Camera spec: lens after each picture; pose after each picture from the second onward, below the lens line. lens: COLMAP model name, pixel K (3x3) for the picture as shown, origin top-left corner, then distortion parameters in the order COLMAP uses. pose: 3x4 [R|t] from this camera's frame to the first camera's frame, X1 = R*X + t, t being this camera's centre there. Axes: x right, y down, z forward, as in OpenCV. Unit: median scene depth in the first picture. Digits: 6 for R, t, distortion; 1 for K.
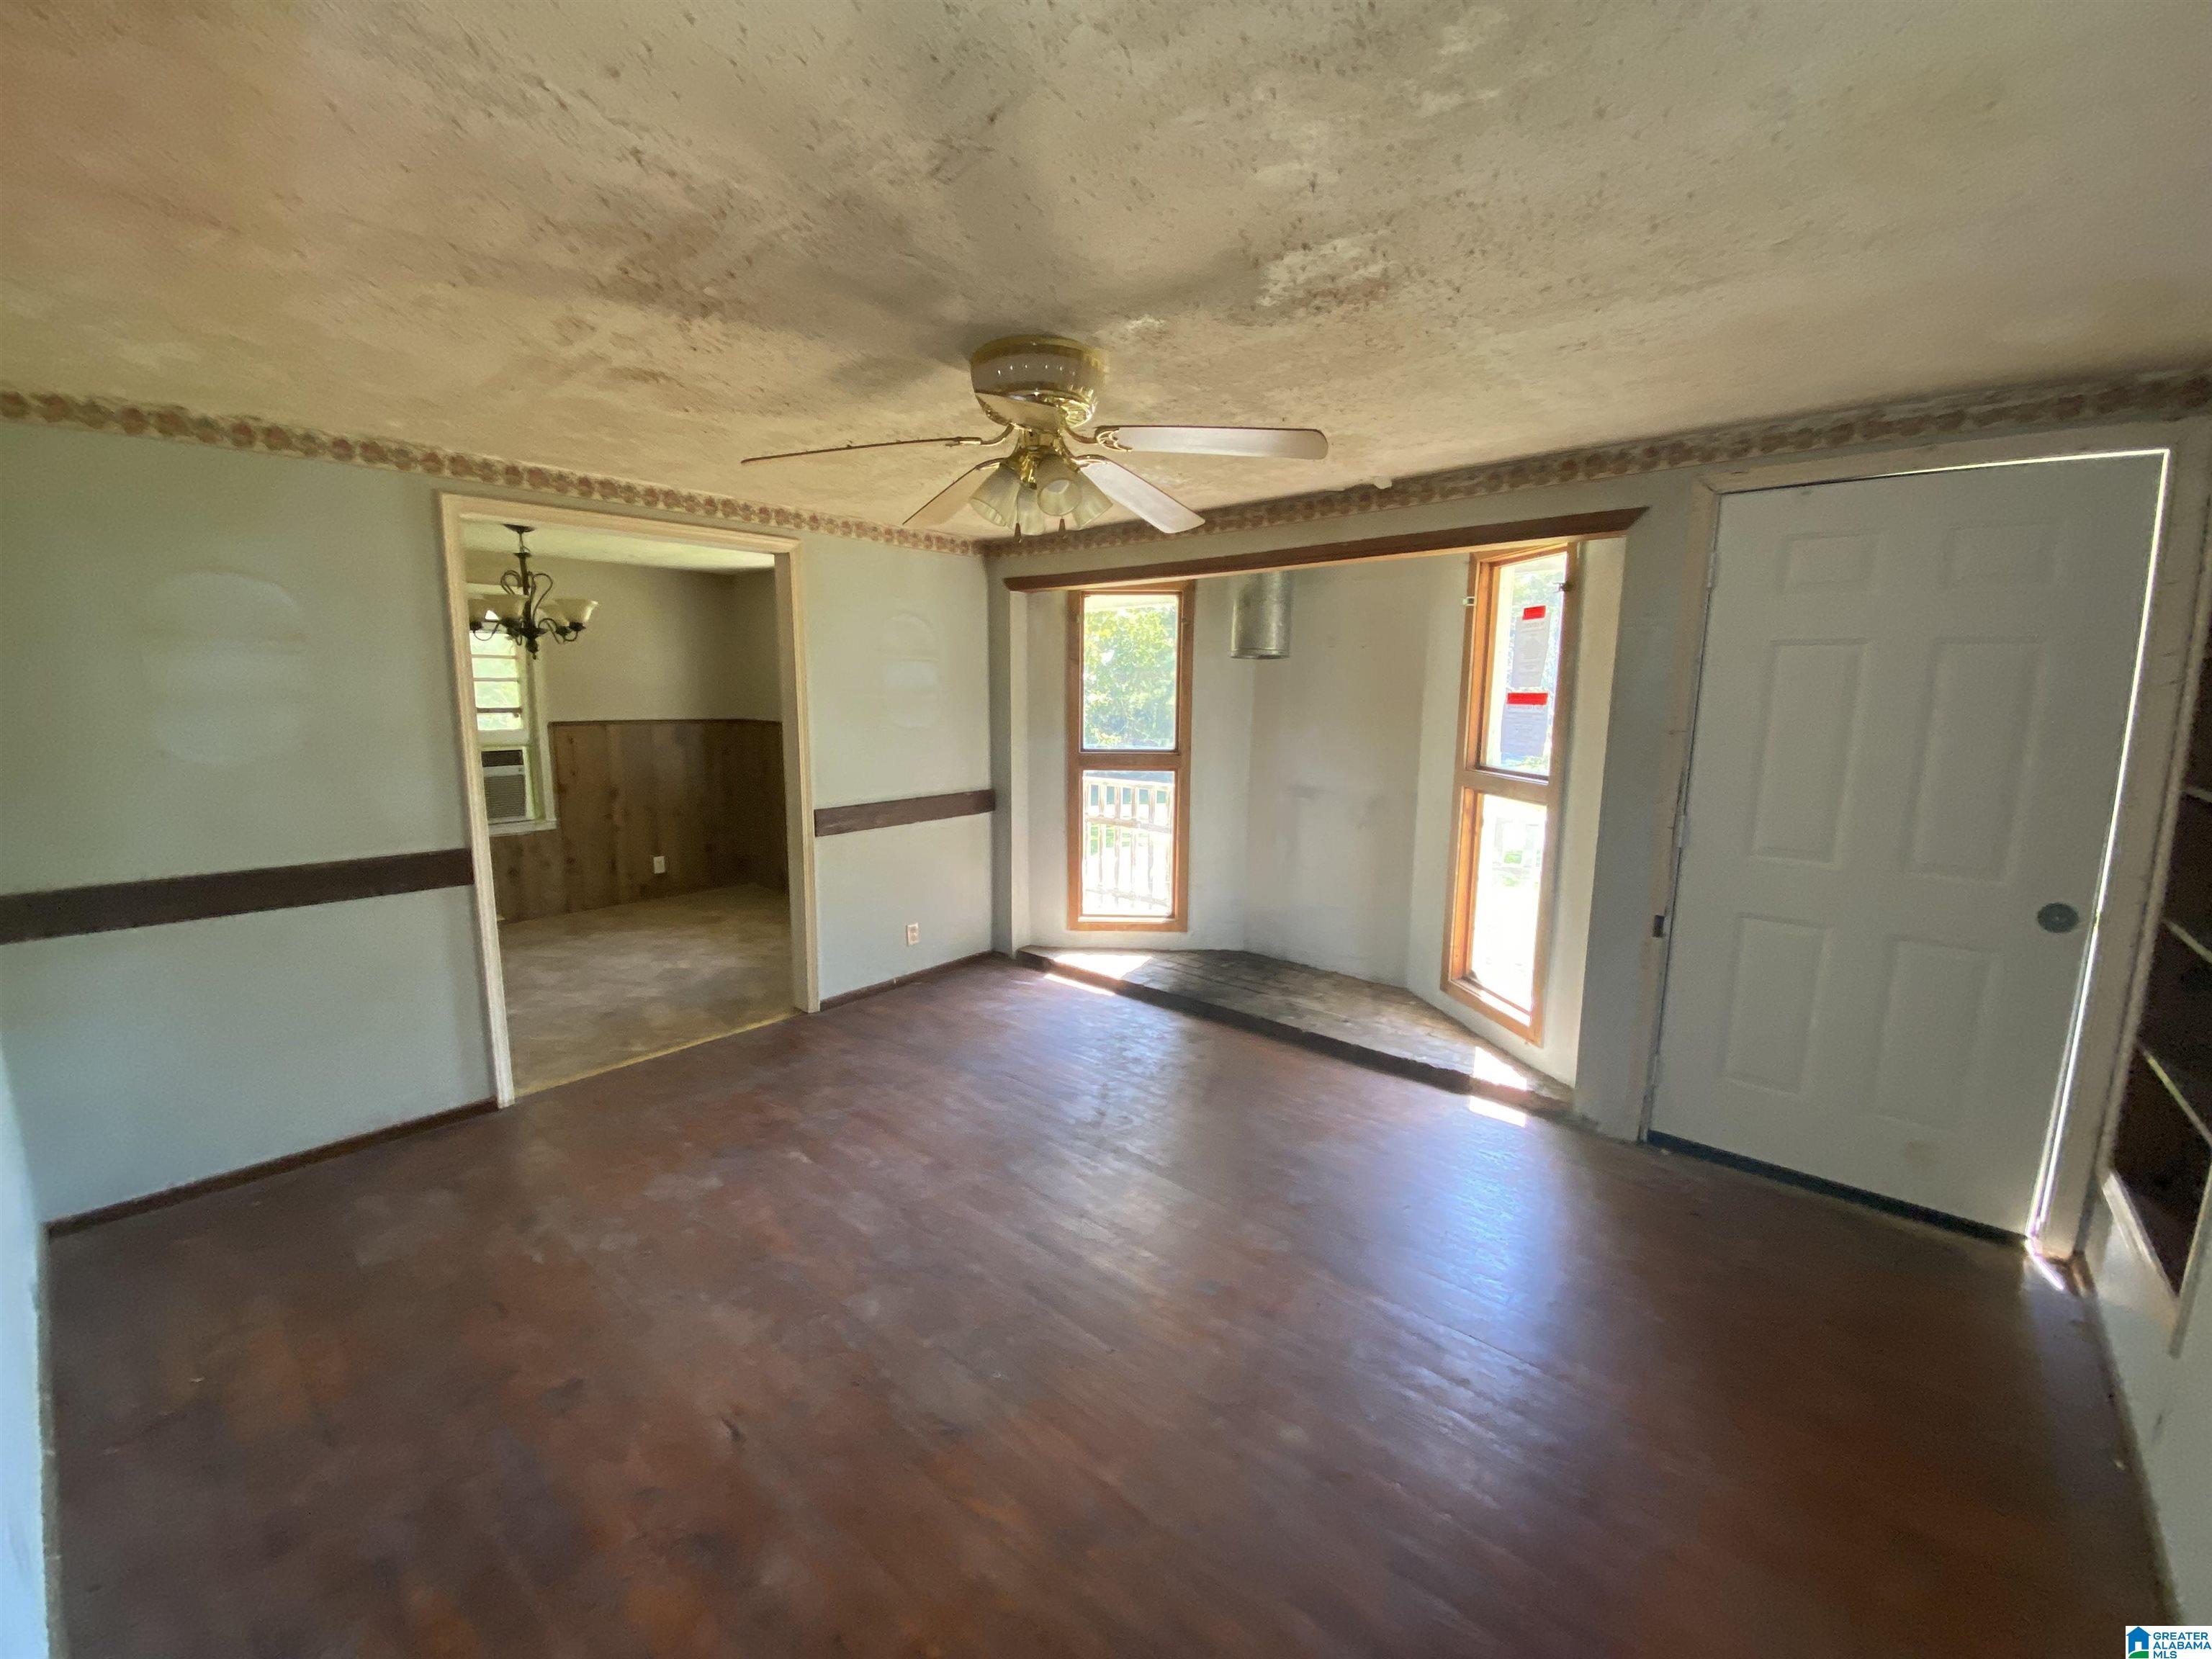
lens RADIAL K [[915.5, 0, 1099.2], [0, 915.5, 831.1], [0, 0, 1]] dist [0.024850, -0.022393]
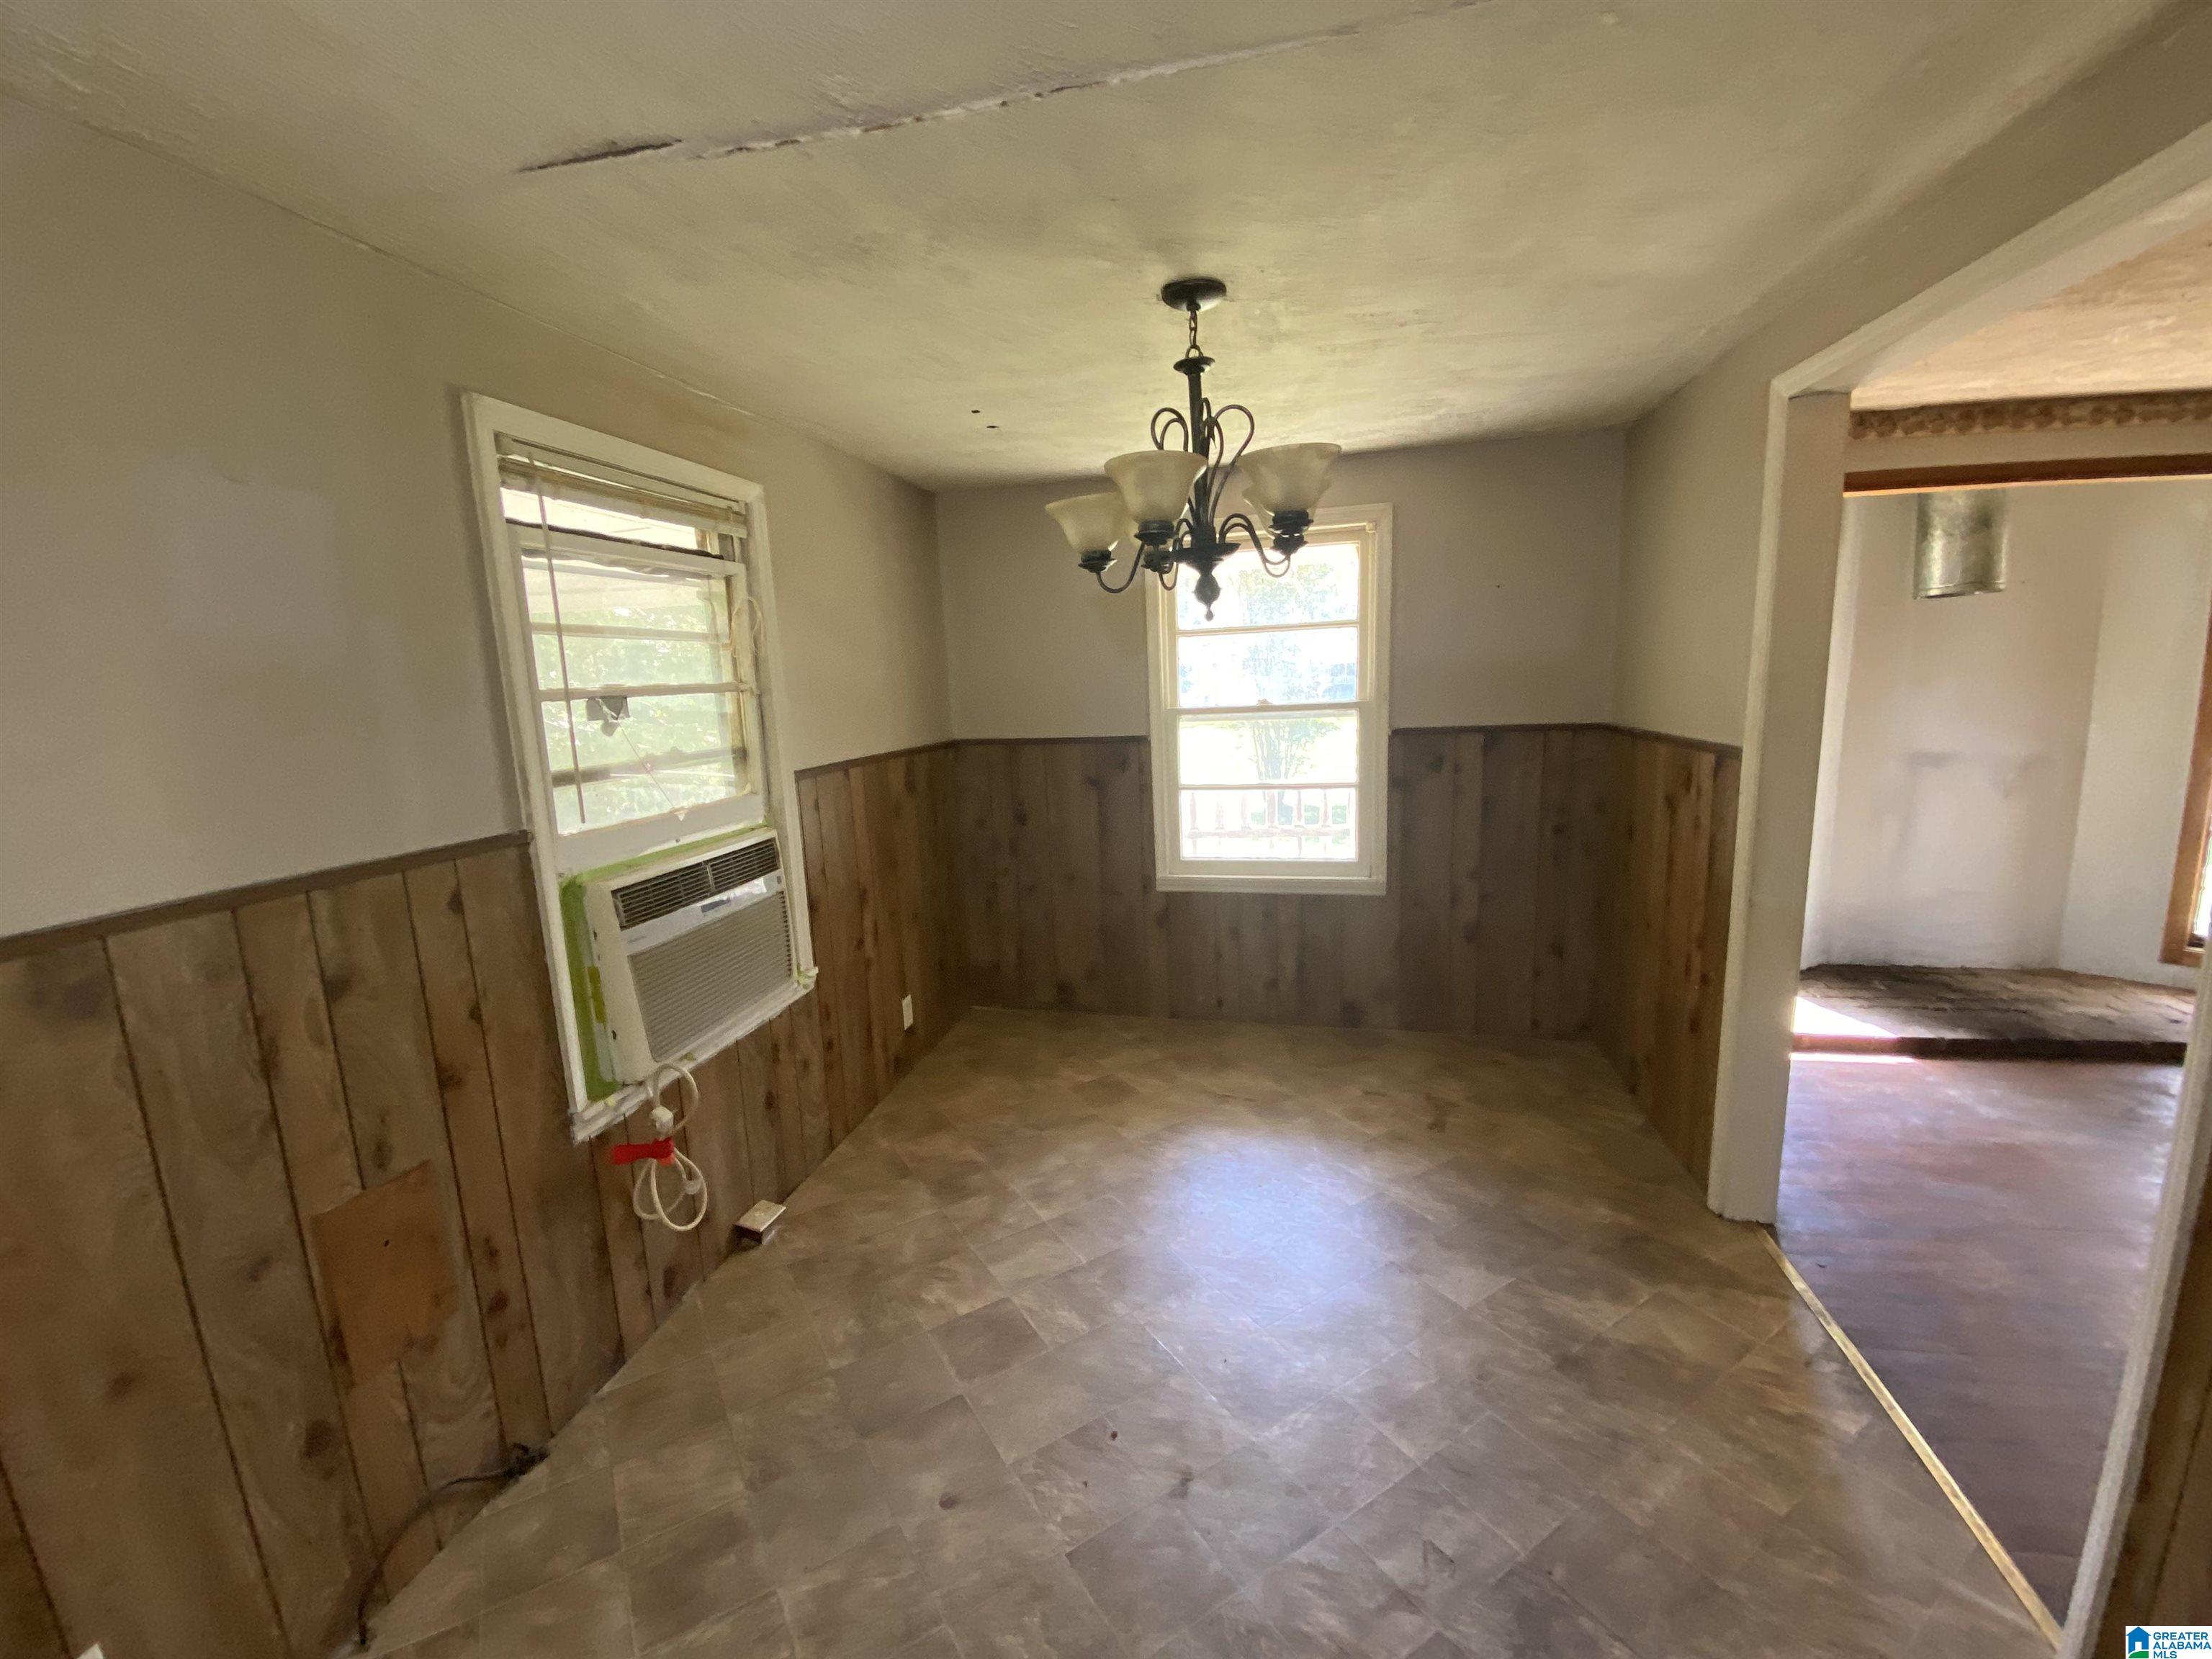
lens RADIAL K [[893.0, 0, 1089.6], [0, 893.0, 830.0], [0, 0, 1]] dist [0.022556, -0.020372]
pose [[0.873428, -0.124758, 0.470700, -0.881235], [0.121087, 0.991906, 0.038214, -0.112239], [-0.471658, 0.023618, 0.881465, 0.670352]]
